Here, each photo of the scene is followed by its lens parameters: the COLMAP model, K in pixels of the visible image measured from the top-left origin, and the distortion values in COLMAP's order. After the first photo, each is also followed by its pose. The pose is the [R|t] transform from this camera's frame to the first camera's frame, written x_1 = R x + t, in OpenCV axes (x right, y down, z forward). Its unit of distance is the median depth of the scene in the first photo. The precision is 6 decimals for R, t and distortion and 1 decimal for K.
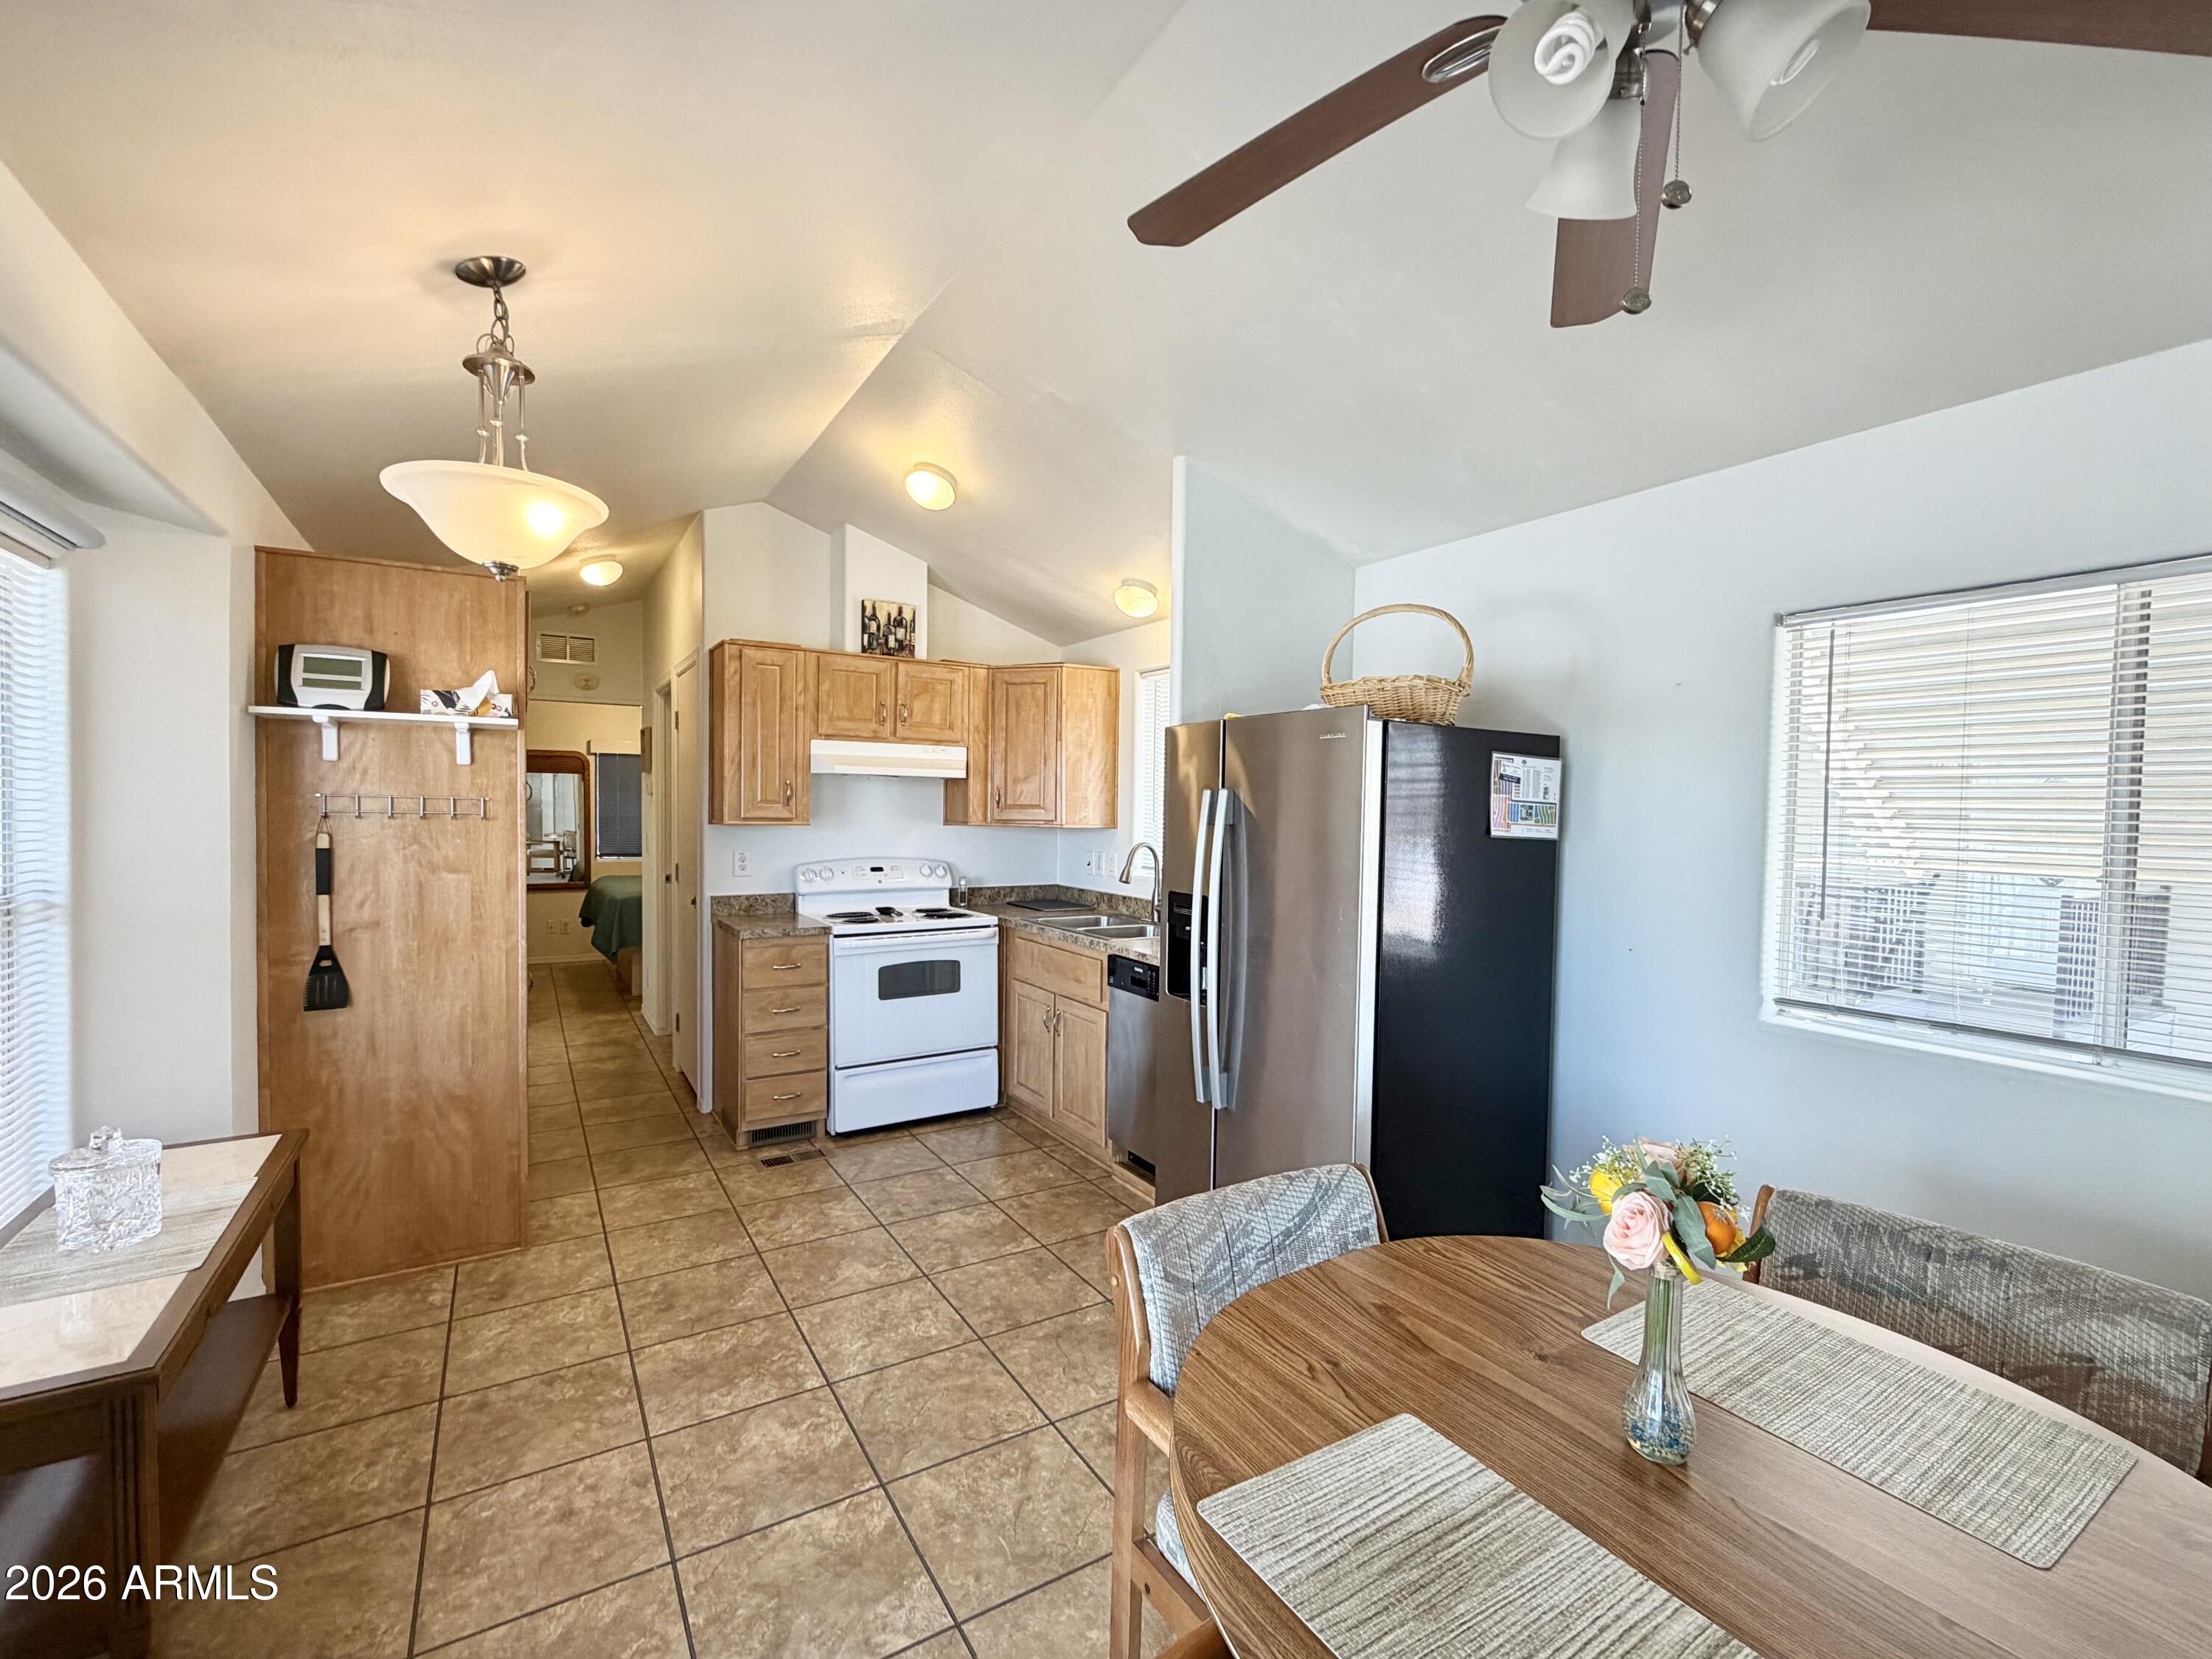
lens RADIAL K [[965.9, 0, 1107.1], [0, 965.9, 839.6], [0, 0, 1]] dist [-0.002042, 0.000621]
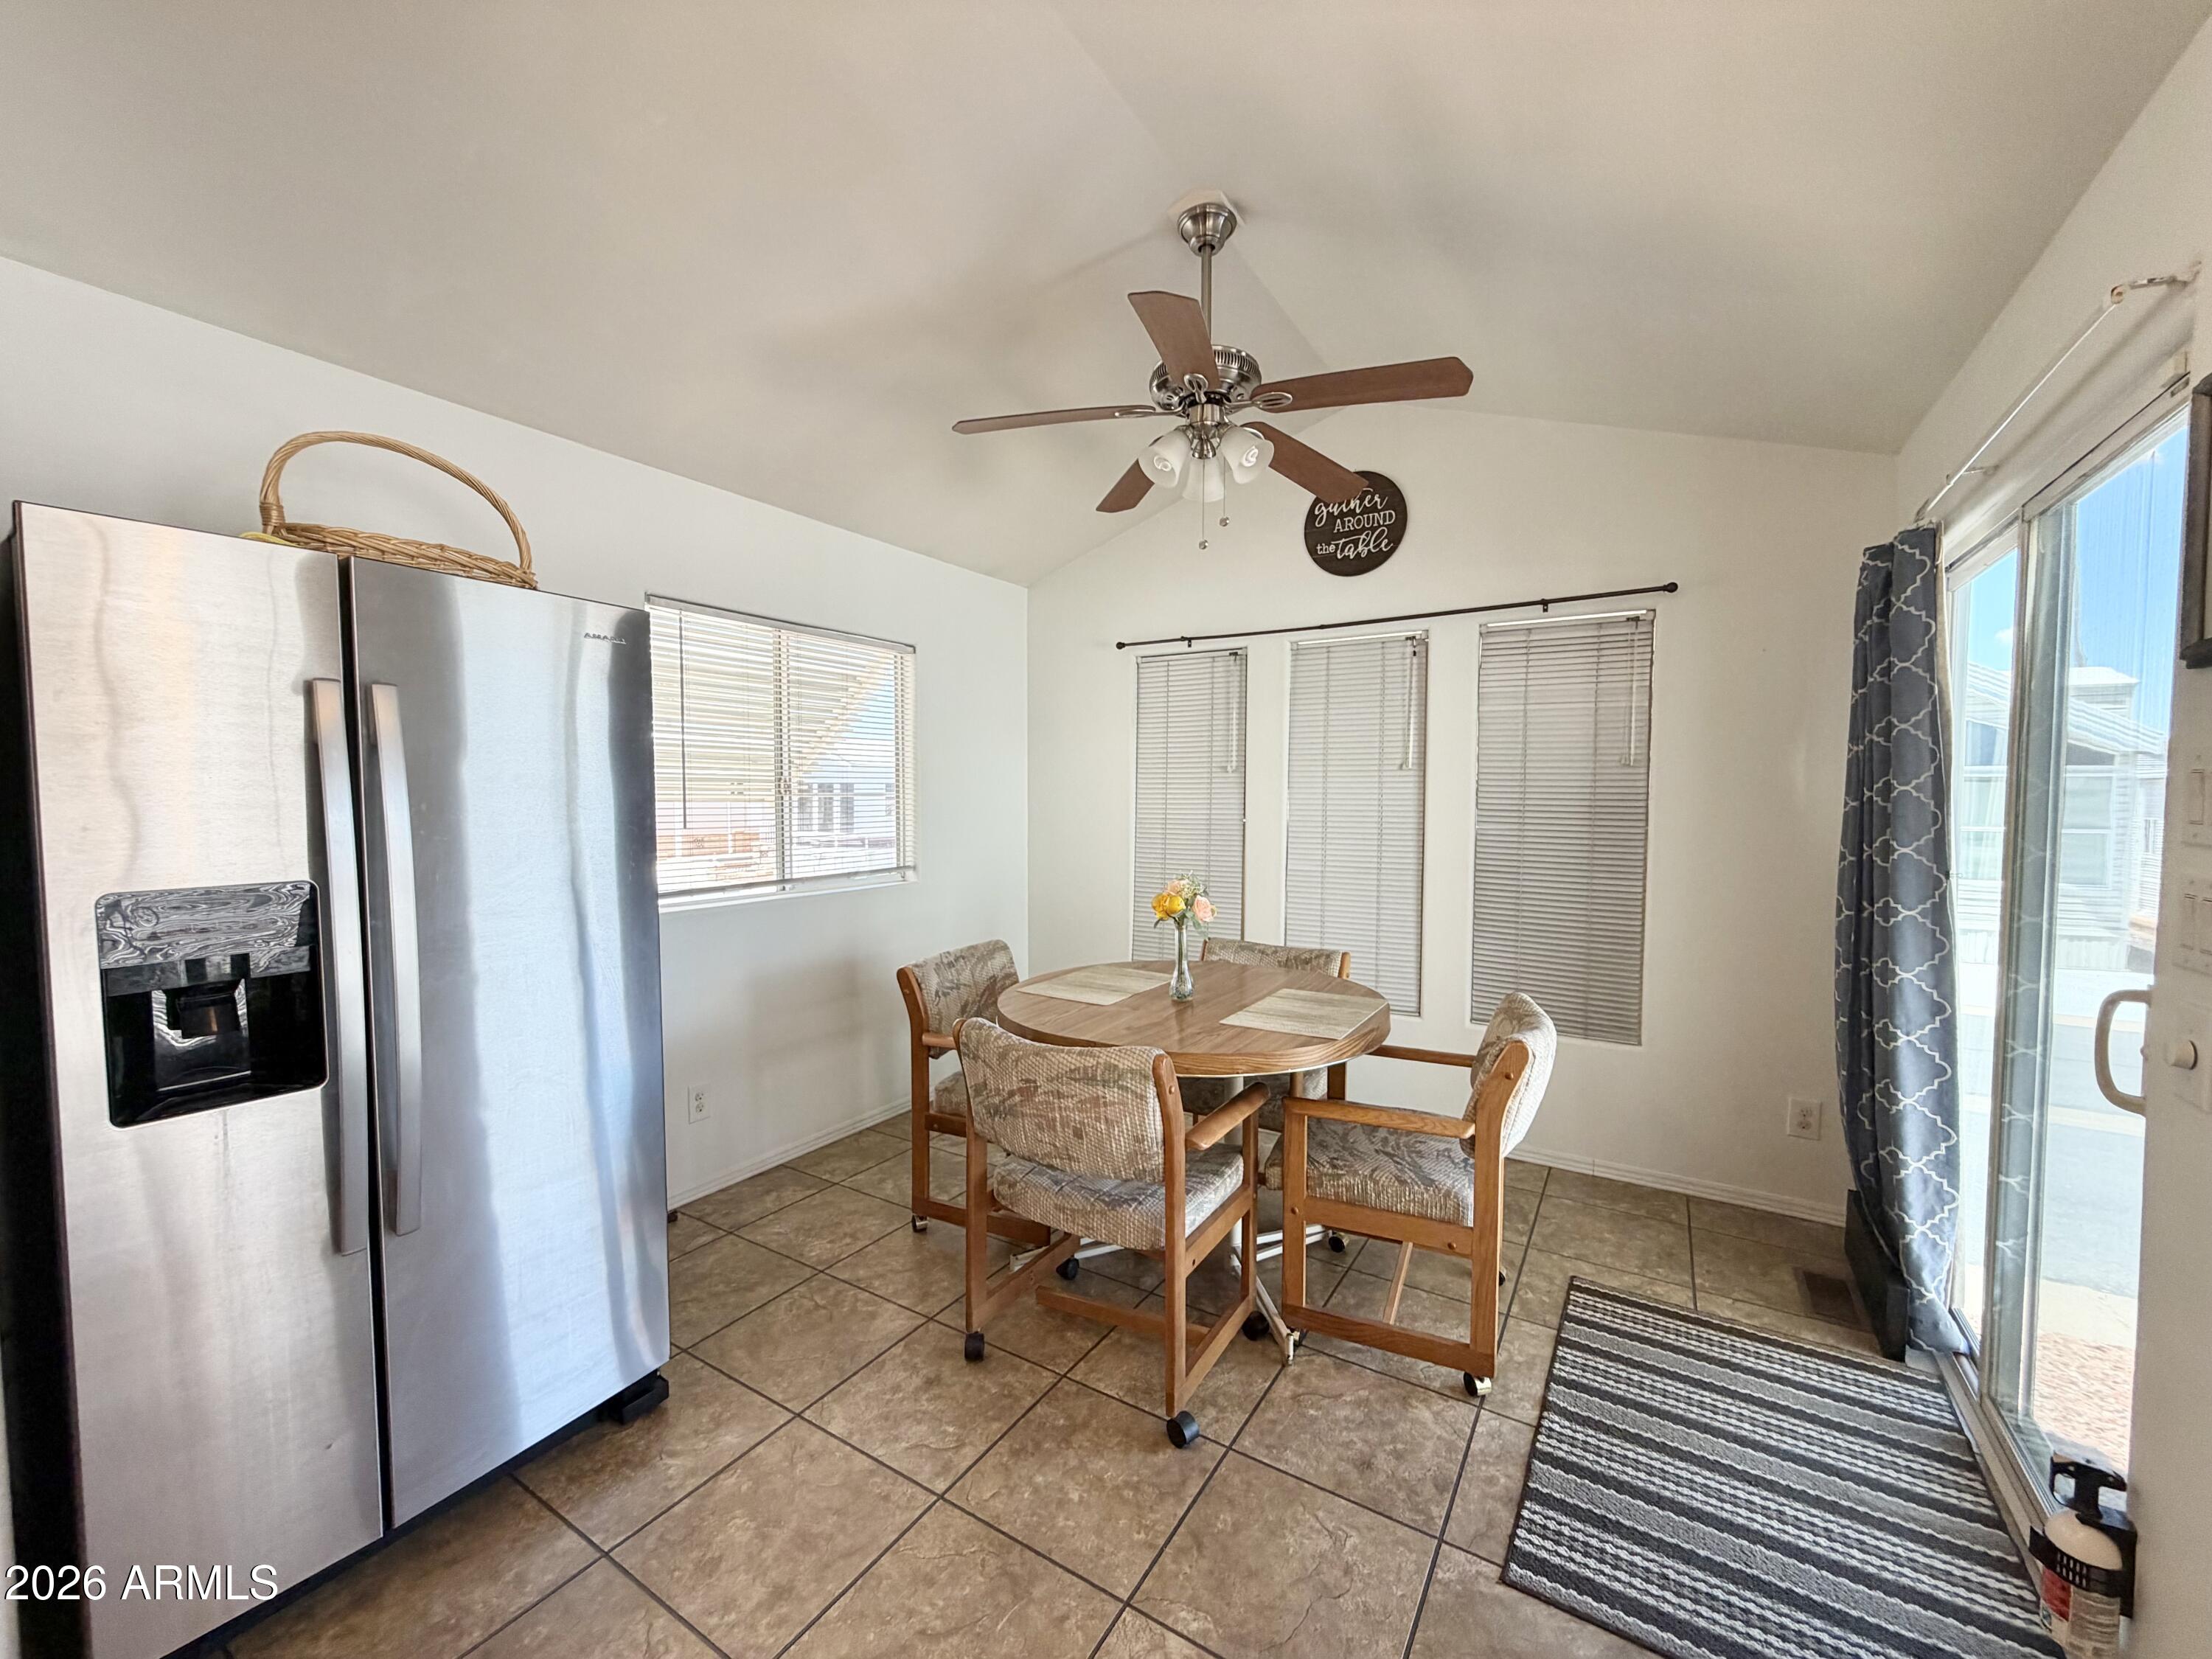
lens RADIAL K [[881.2, 0, 1100.0], [0, 881.2, 836.8], [0, 0, 1]] dist [0.000691, -0.000075]
pose [[-0.439984, -0.063379, 0.895766, -0.358415], [0.021719, 0.996463, 0.081172, 0.003057], [-0.897743, 0.055169, -0.437051, 0.565432]]
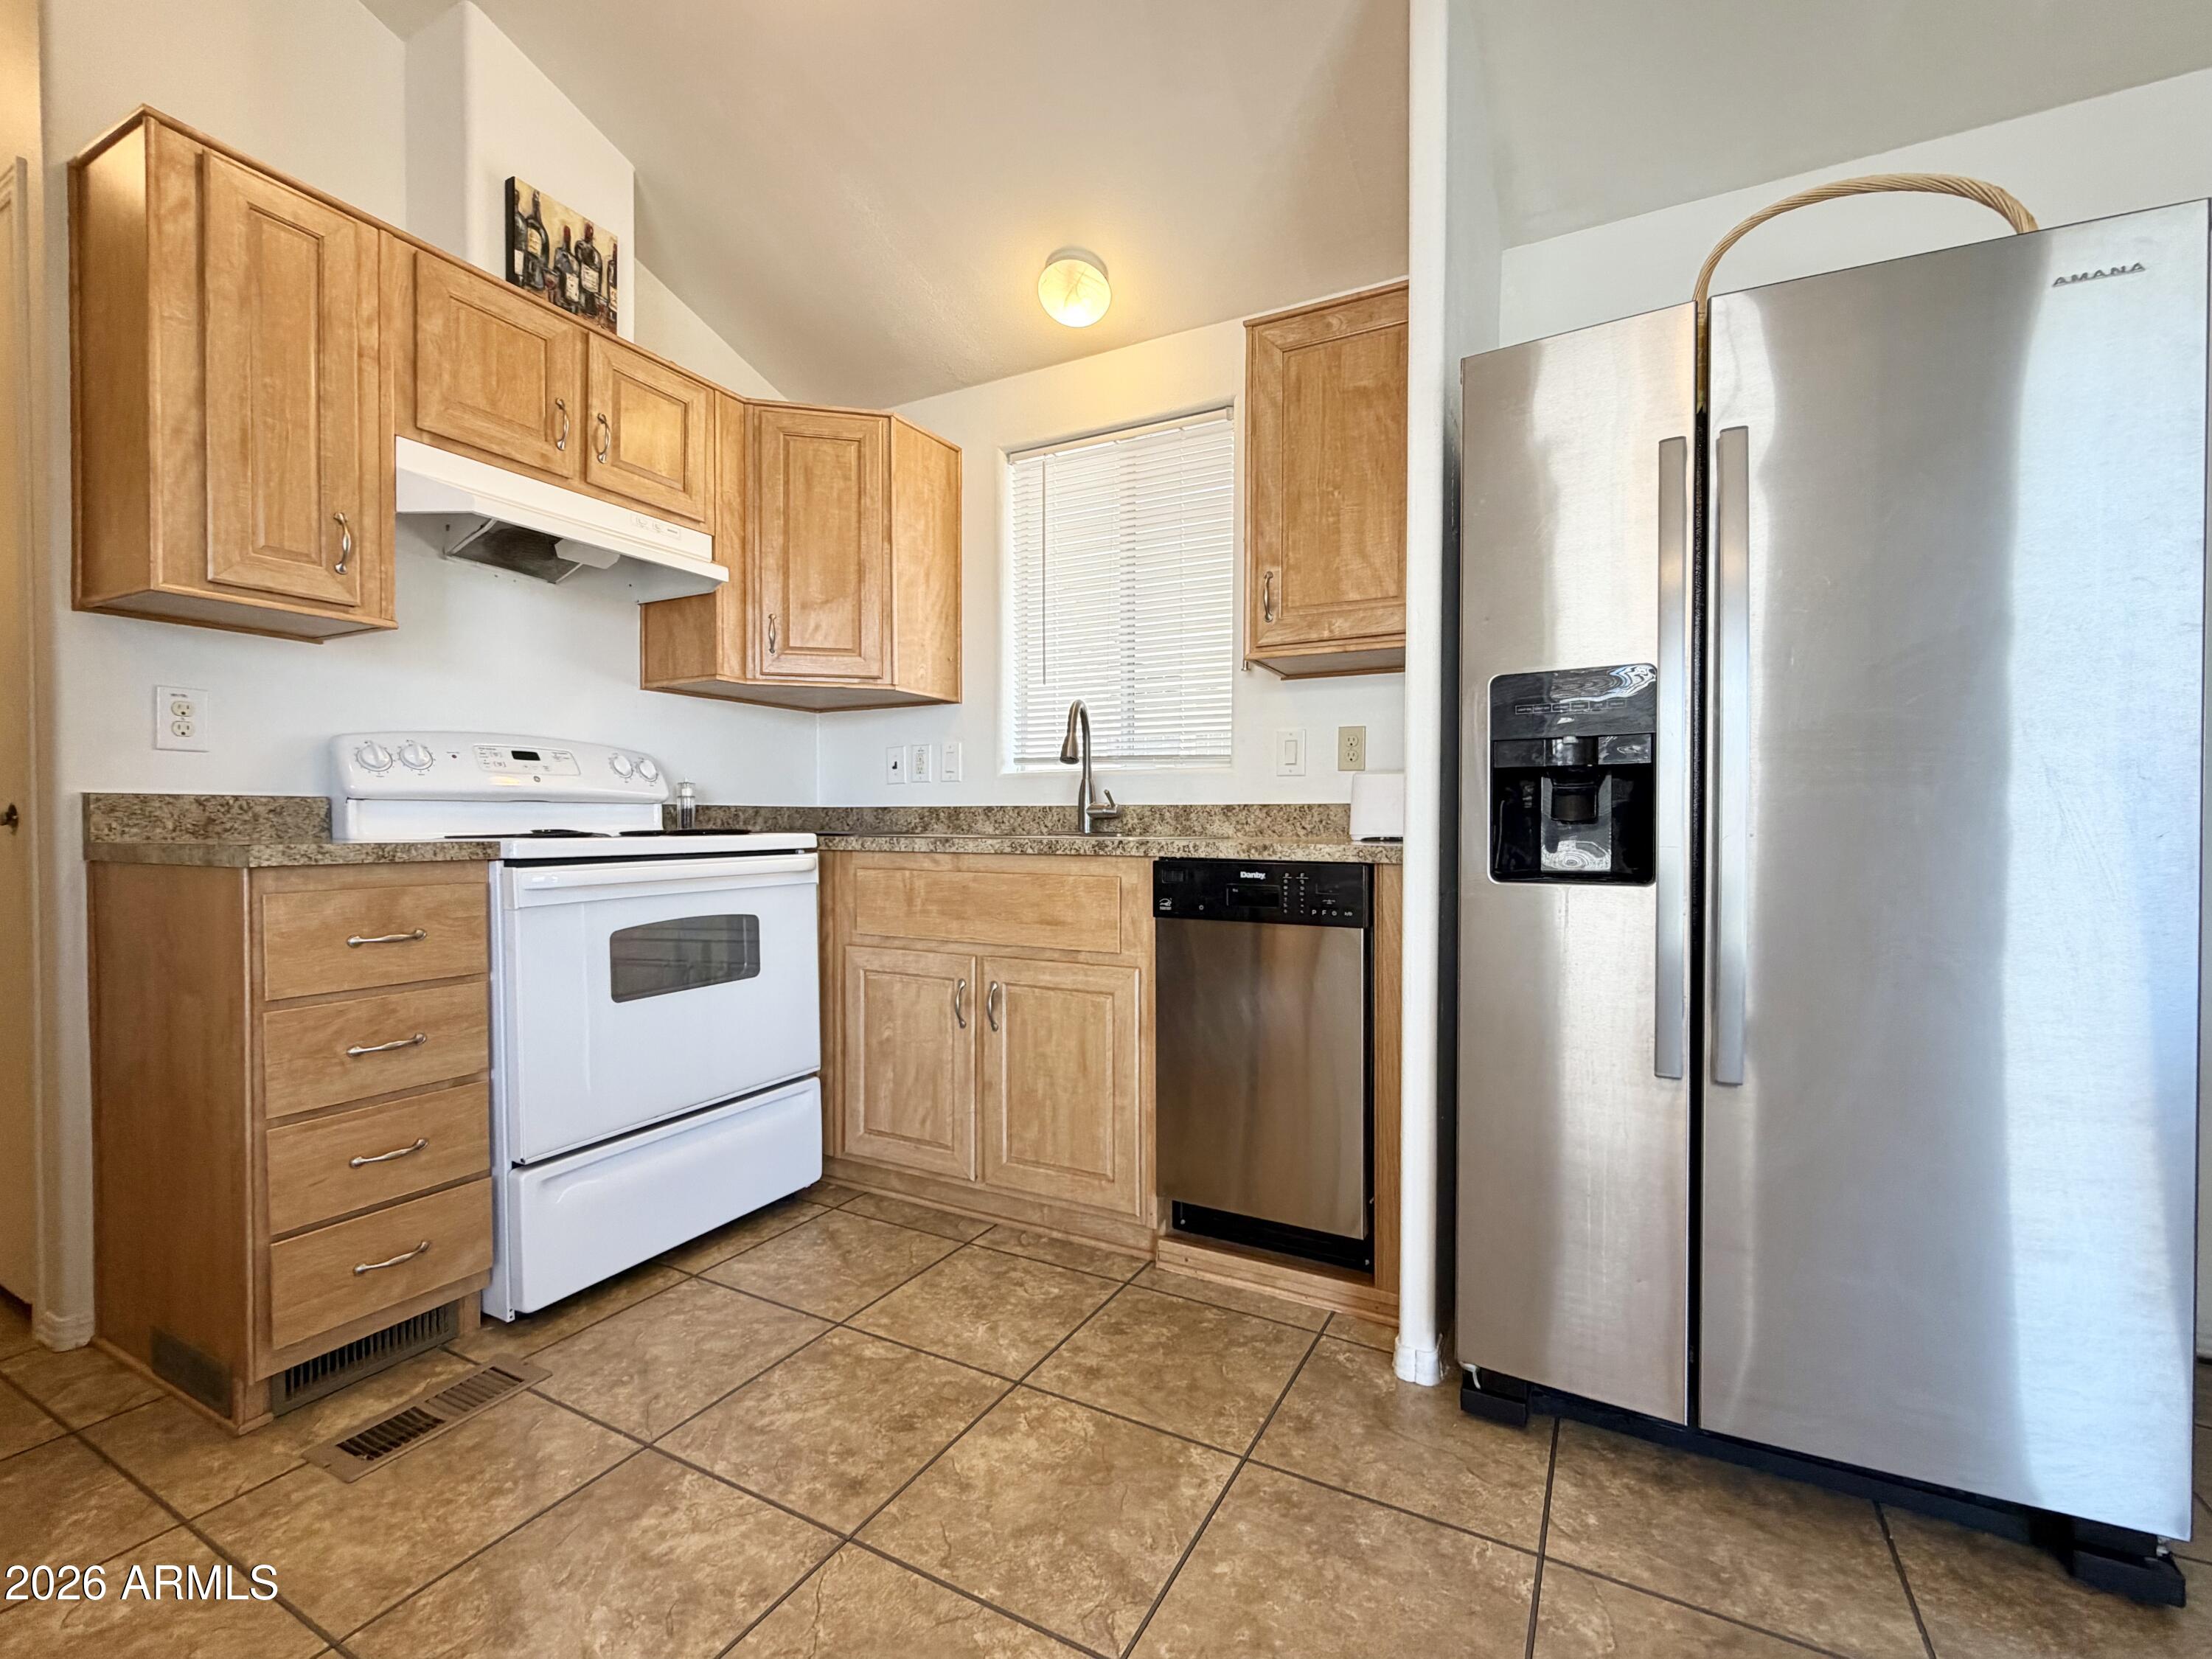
lens RADIAL K [[965.9, 0, 1108.0], [0, 965.9, 837.2], [0, 0, 1]] dist [-0.002042, 0.000621]
pose [[0.864382, -0.020546, 0.502415, -0.269243], [0.027668, 0.999595, -0.006722, 0.099043], [-0.502074, 0.019711, 0.864600, 0.491039]]
